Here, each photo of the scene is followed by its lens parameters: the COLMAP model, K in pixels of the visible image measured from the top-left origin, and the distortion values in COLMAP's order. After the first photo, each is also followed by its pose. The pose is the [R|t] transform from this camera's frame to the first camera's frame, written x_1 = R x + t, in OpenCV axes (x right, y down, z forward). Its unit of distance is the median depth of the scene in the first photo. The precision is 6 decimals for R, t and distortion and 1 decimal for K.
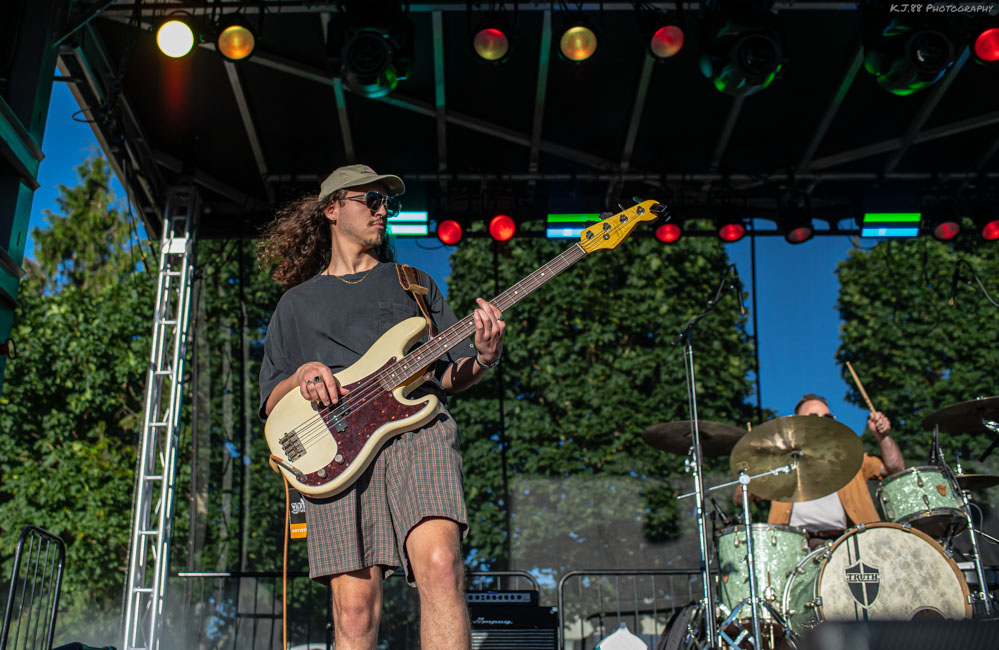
lens RADIAL K [[1103.6, 0, 454.7], [0, 1103.6, 281.4], [0, 0, 1]] dist [-0.046163, 0.010914]
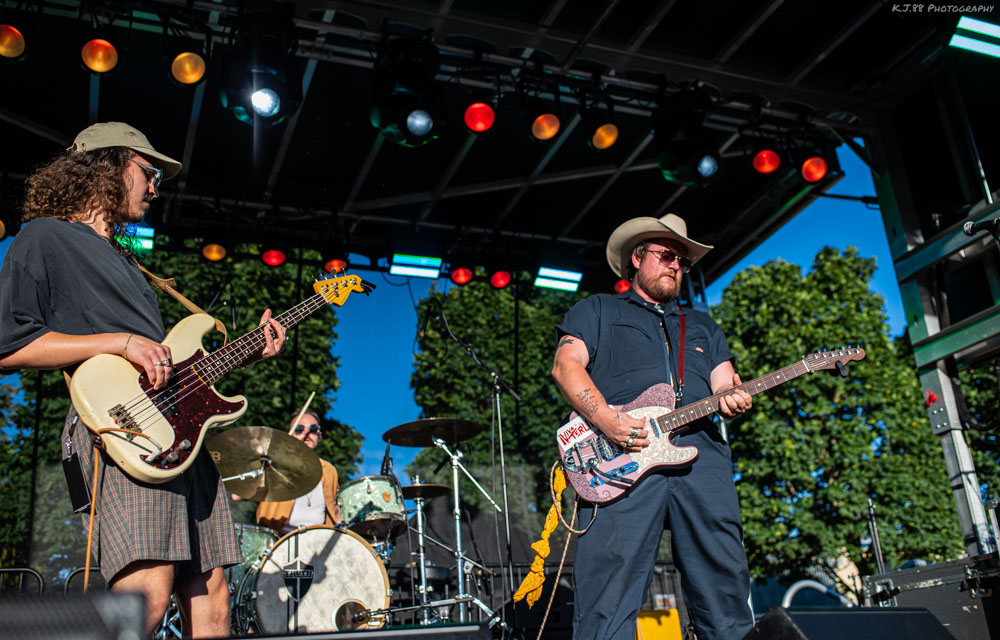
lens RADIAL K [[997.4, 0, 504.9], [0, 997.4, 316.2], [0, 0, 1]] dist [-0.102422, 0.119647]
pose [[0.923540, 0.084996, 0.373965, 0.054172], [-0.088136, 0.996070, -0.008730, 0.000806], [-0.373238, -0.024897, 0.927402, 0.001228]]
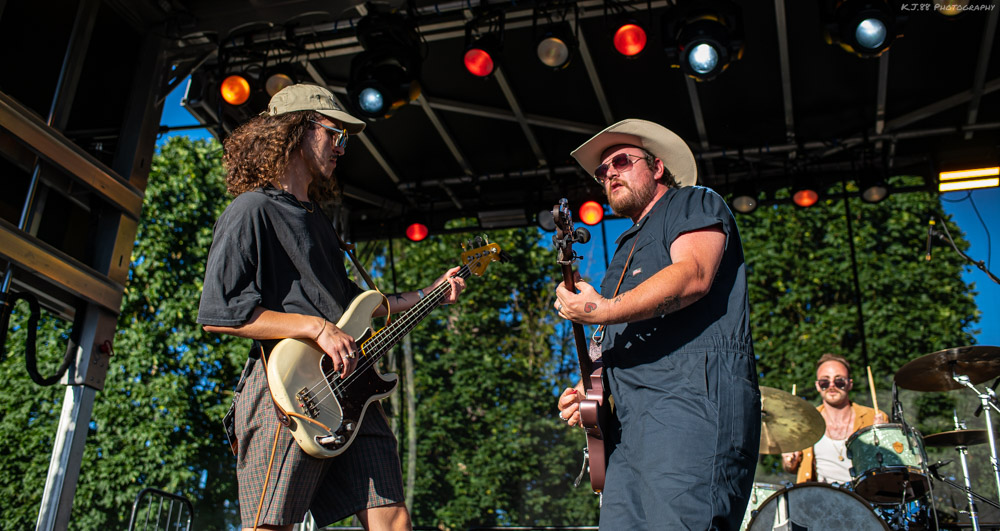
lens RADIAL K [[999.7, 0, 500.9], [0, 999.7, 216.5], [0, 0, 1]] dist [-0.056701, 0.024386]
pose [[0.957988, -0.084552, -0.274062, 0.124997], [0.073753, 0.996048, -0.049493, -0.000997], [0.277163, 0.027201, 0.960438, 0.006297]]
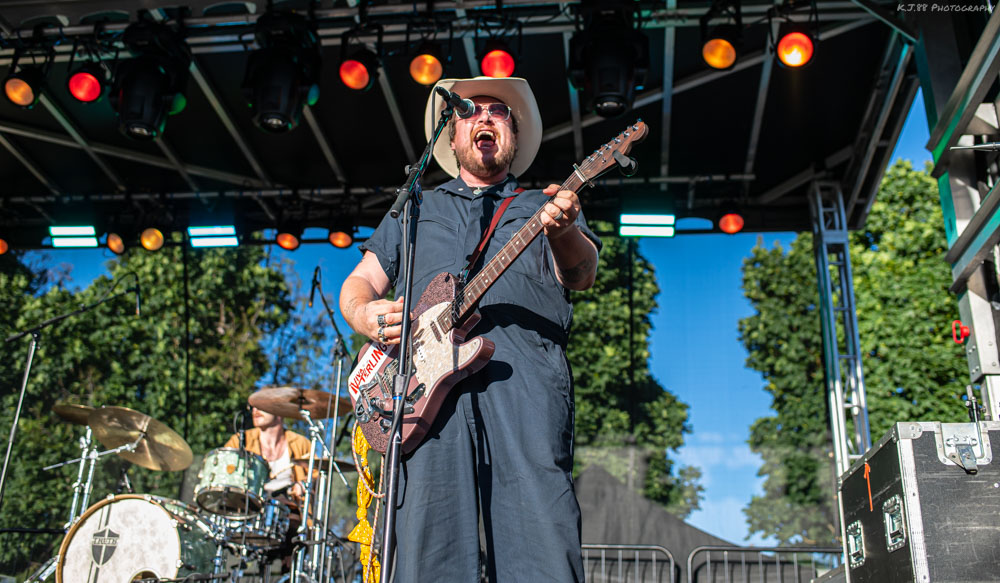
lens RADIAL K [[995.5, 0, 500.1], [0, 995.5, 258.5], [0, 0, 1]] dist [-0.099563, 0.102474]
pose [[0.989667, -0.013397, -0.142761, 0.302890], [0.010860, 0.999769, -0.018534, -0.002333], [0.142976, 0.016792, 0.989584, 0.006787]]
